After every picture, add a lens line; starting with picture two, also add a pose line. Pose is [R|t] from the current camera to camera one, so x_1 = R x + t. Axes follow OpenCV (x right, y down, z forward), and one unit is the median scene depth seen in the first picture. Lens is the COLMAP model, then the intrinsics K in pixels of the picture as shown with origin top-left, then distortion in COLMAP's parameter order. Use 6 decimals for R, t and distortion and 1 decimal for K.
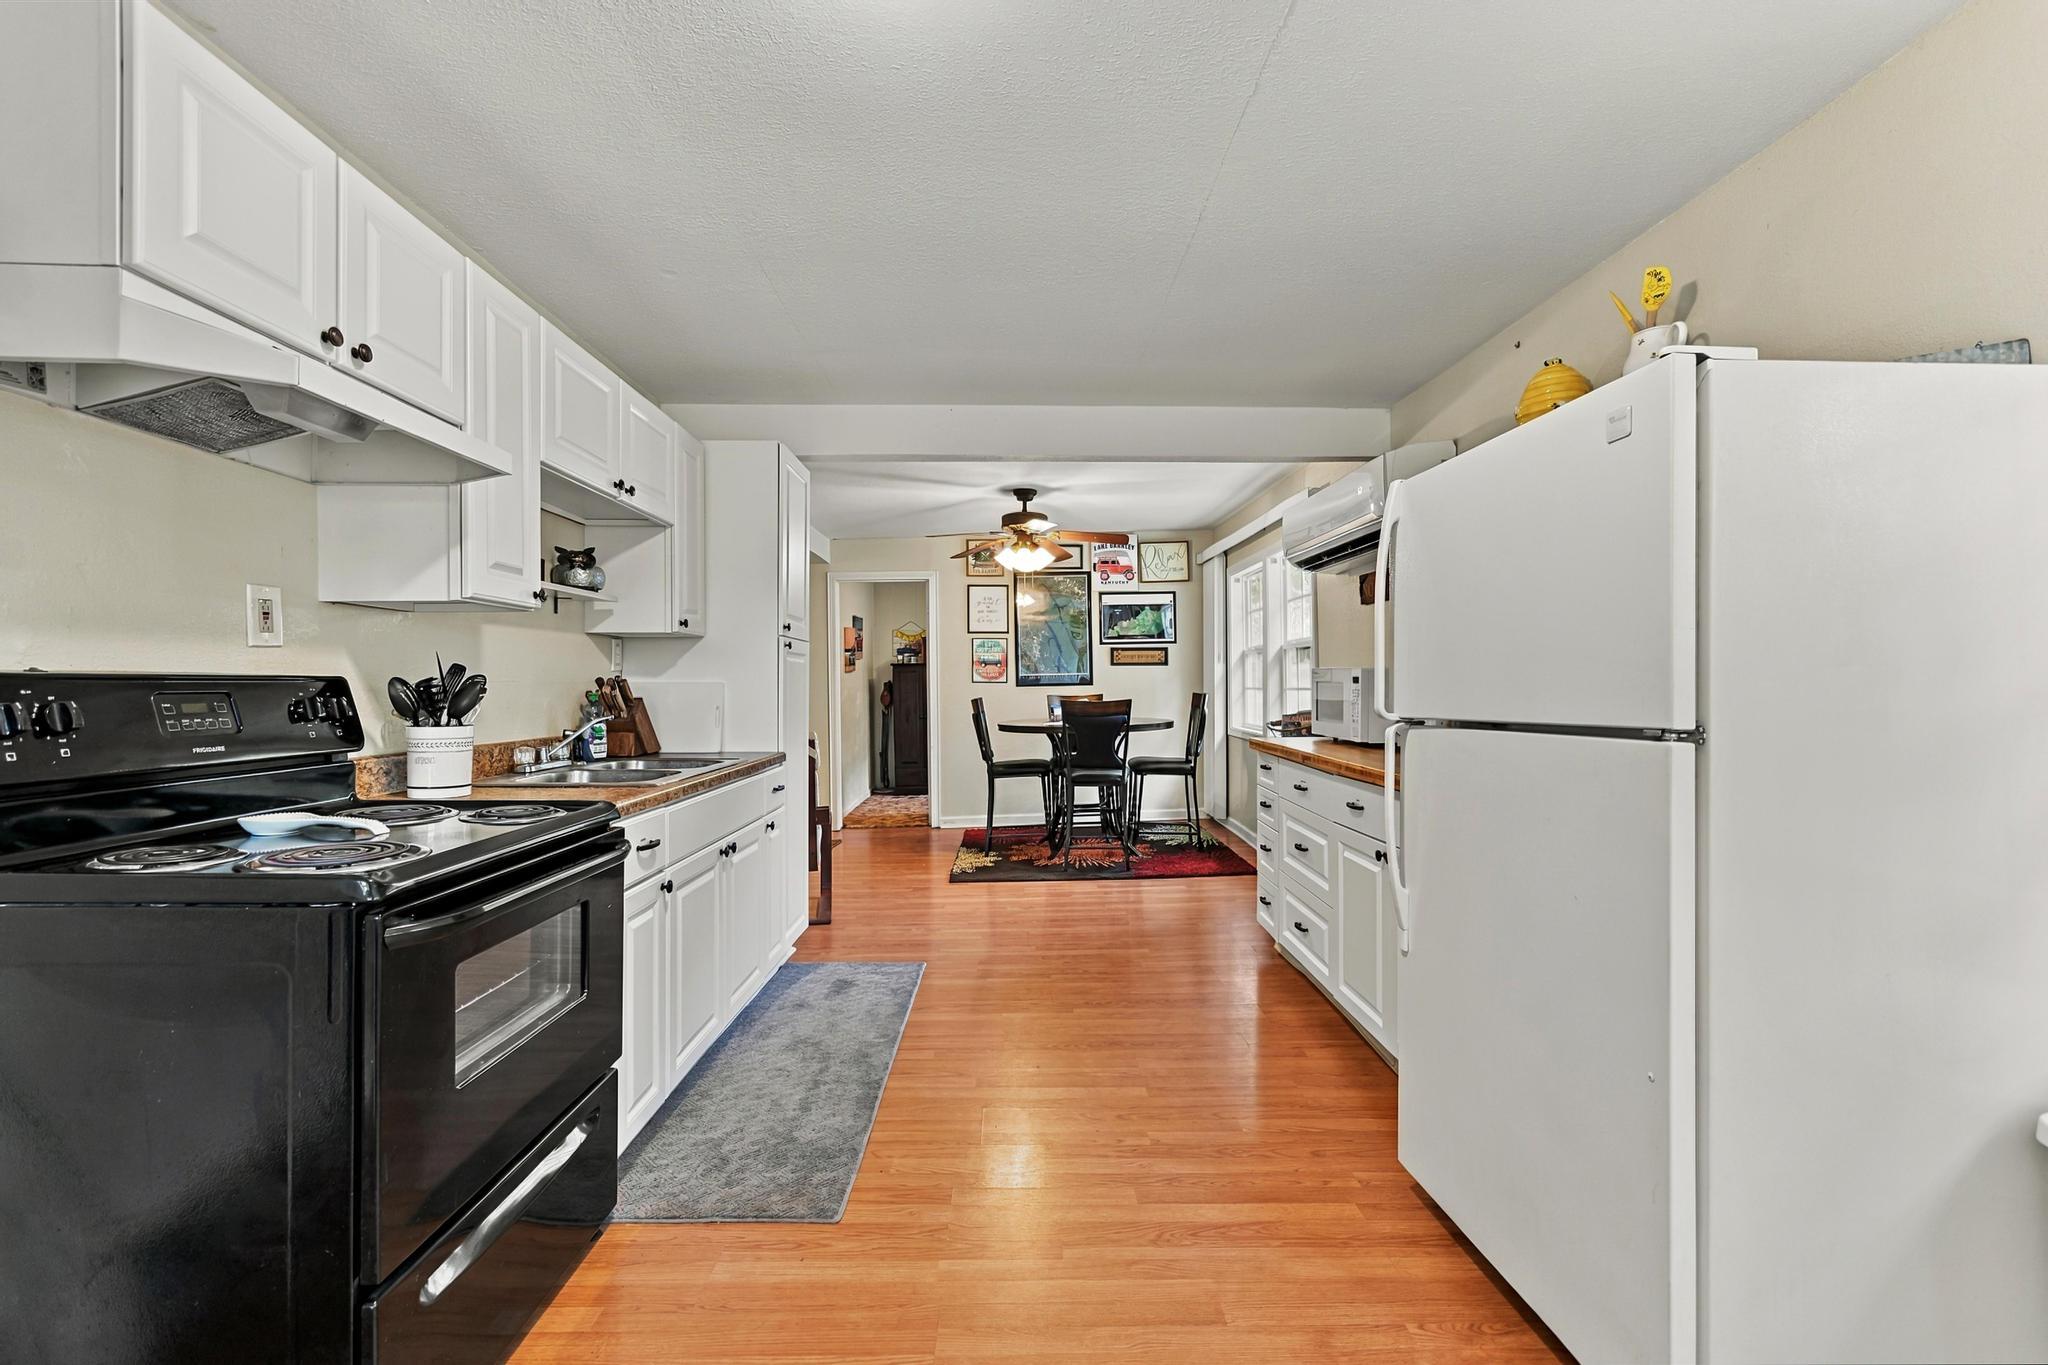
lens RADIAL K [[905.1, 0, 1033.6], [0, 905.1, 681.5], [0, 0, 1]] dist [0.008524, 0.000141]
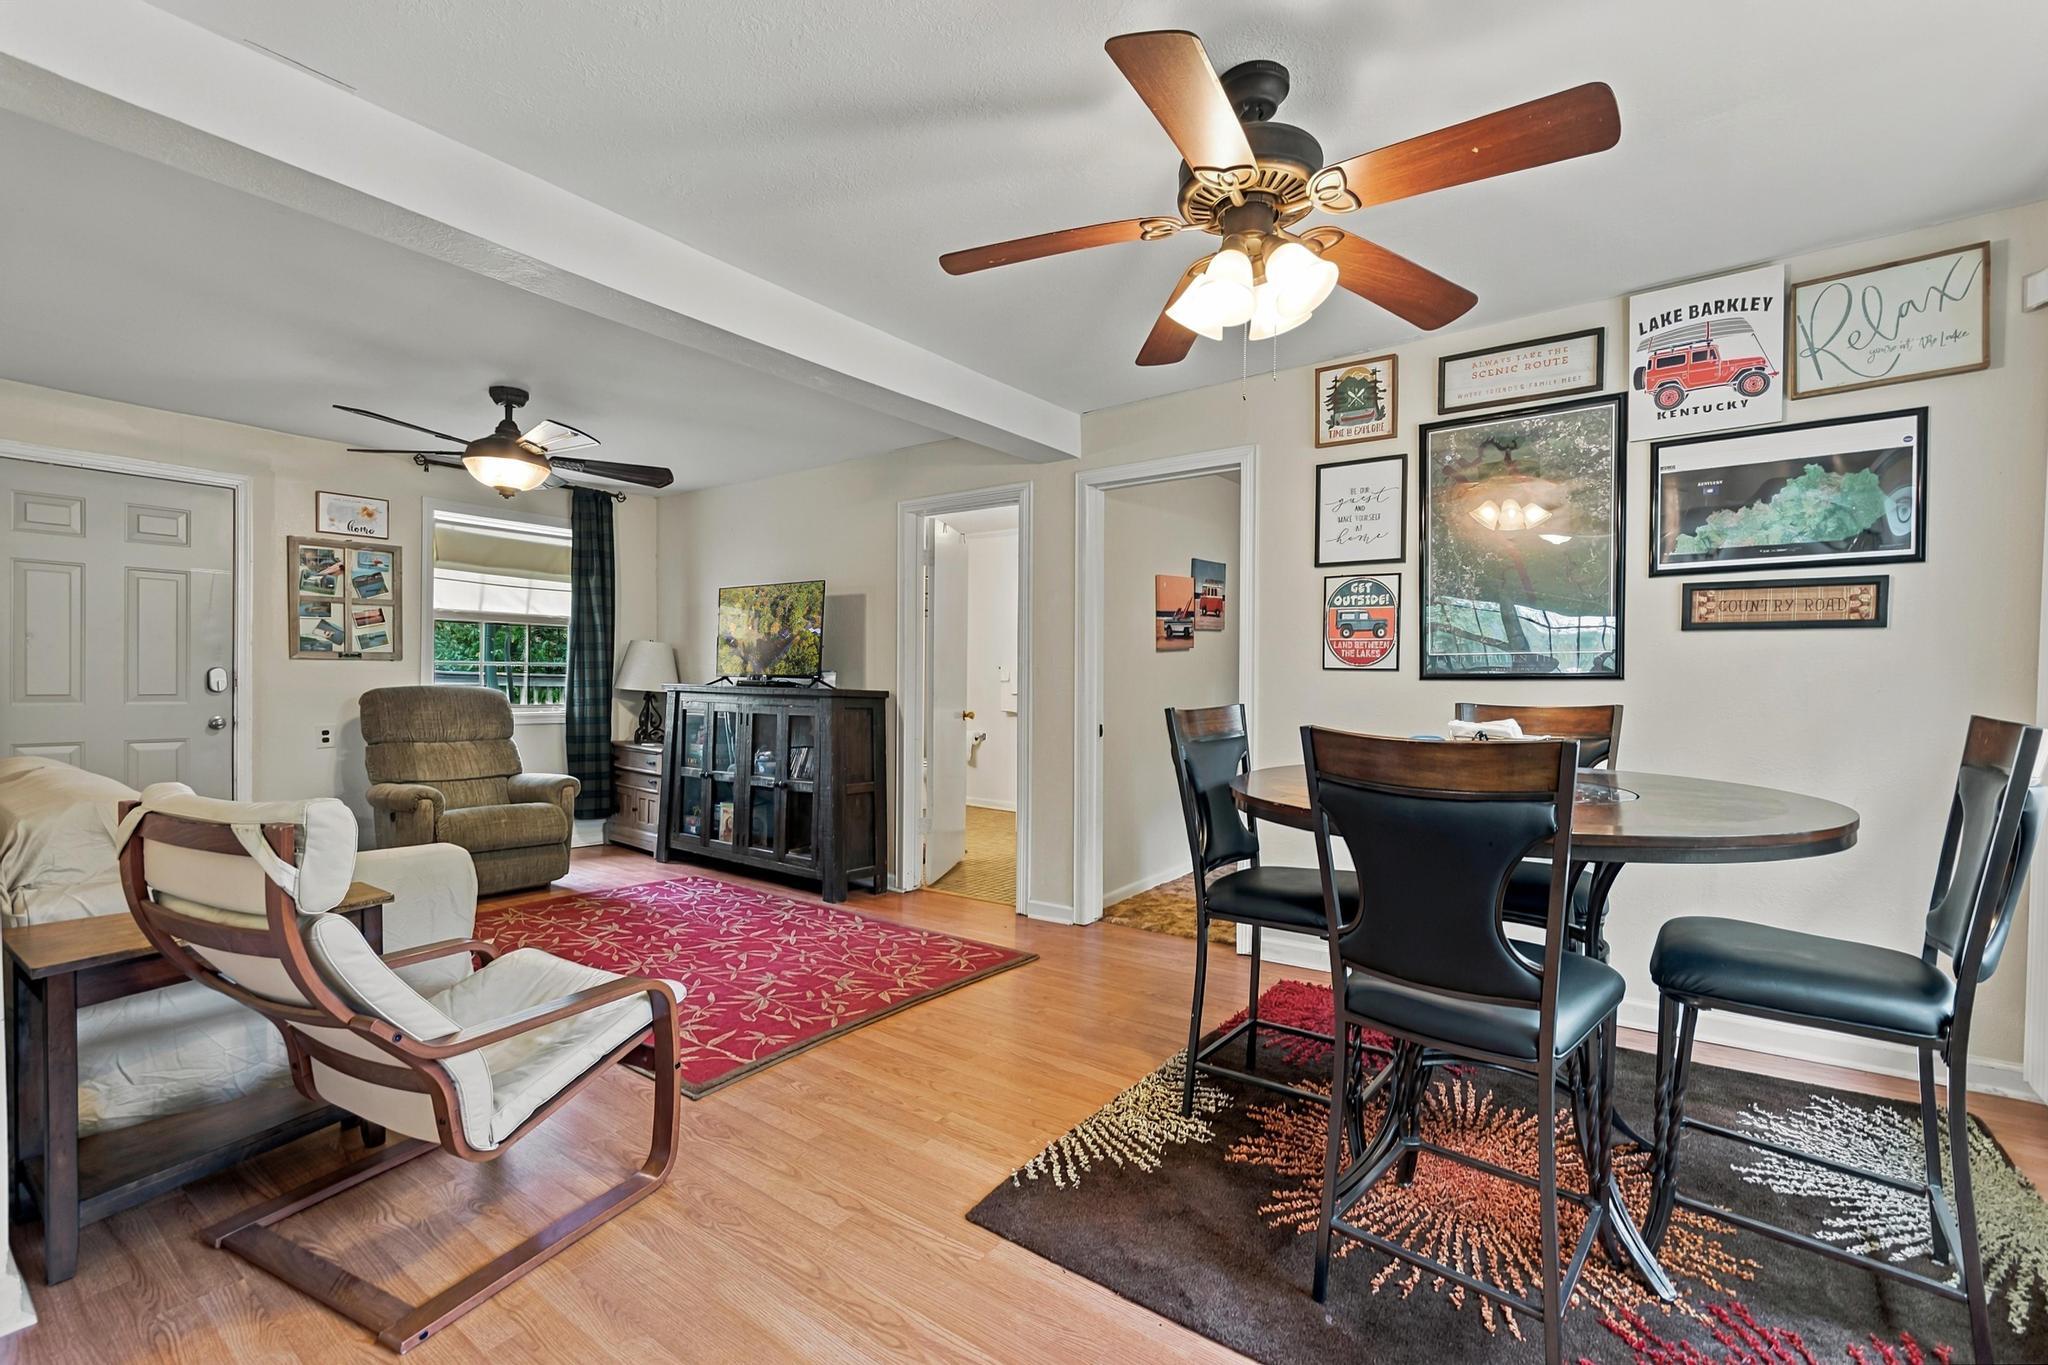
lens RADIAL K [[905.1, 0, 1028.5], [0, 905.1, 690.8], [0, 0, 1]] dist [0.008524, 0.000141]
pose [[0.790409, 0.028881, -0.611899, 0.128750], [-0.014327, 0.999486, 0.028667, 0.000844], [0.612412, -0.013892, 0.790416, 0.656133]]
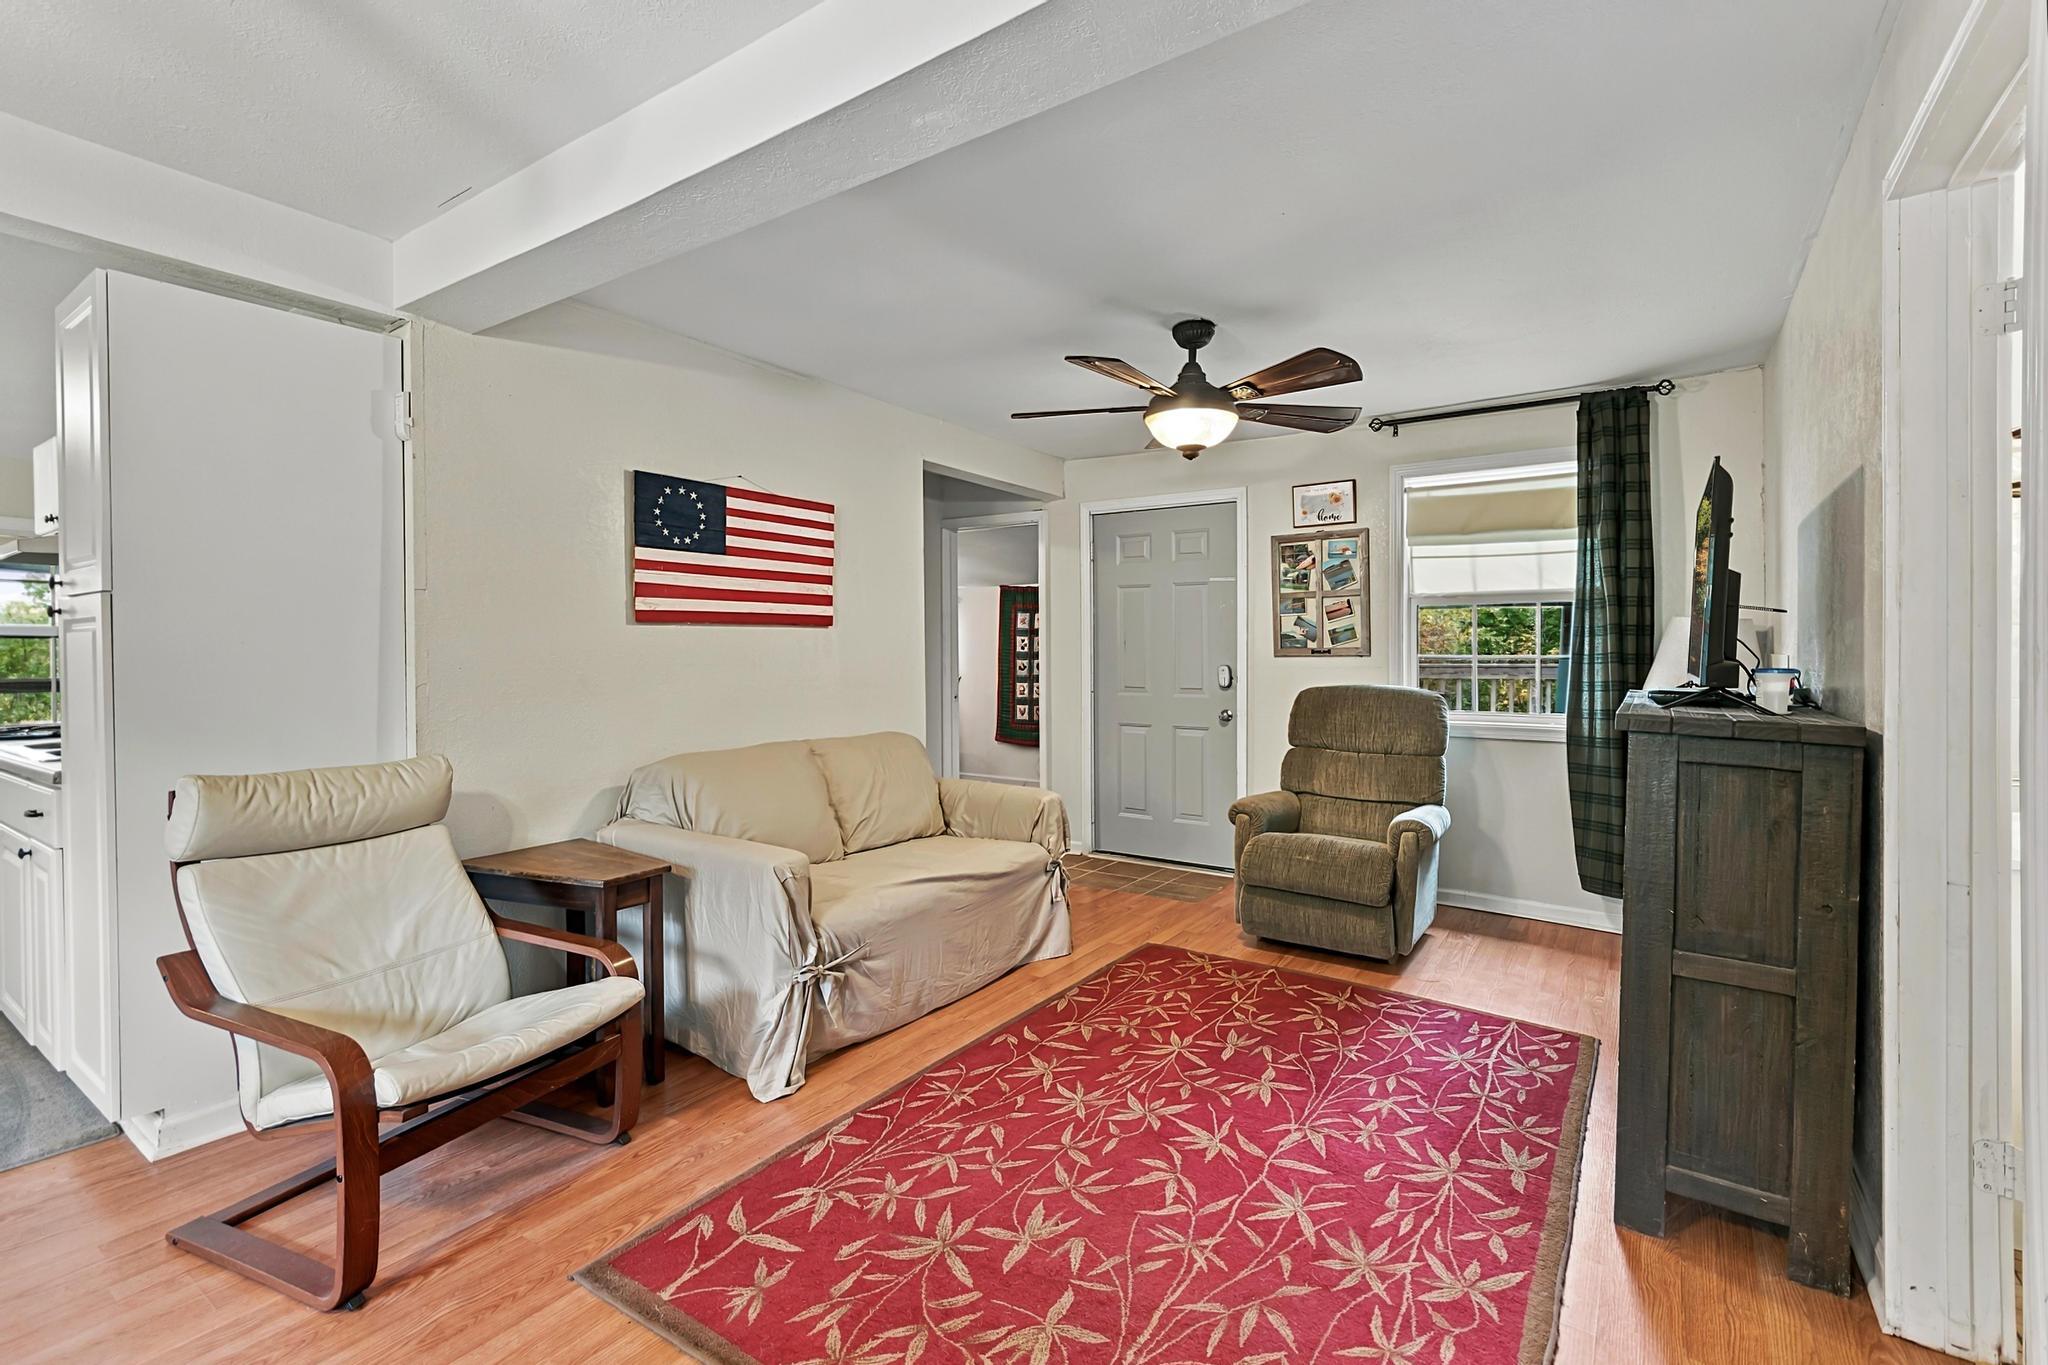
lens RADIAL K [[905.1, 0, 1036.9], [0, 905.1, 665.2], [0, 0, 1]] dist [0.008524, 0.000141]
pose [[-0.574480, 0.020023, -0.818274, -0.085584], [0.012635, 0.999799, 0.015594, -0.002527], [0.818421, -0.001380, -0.574617, 1.183289]]
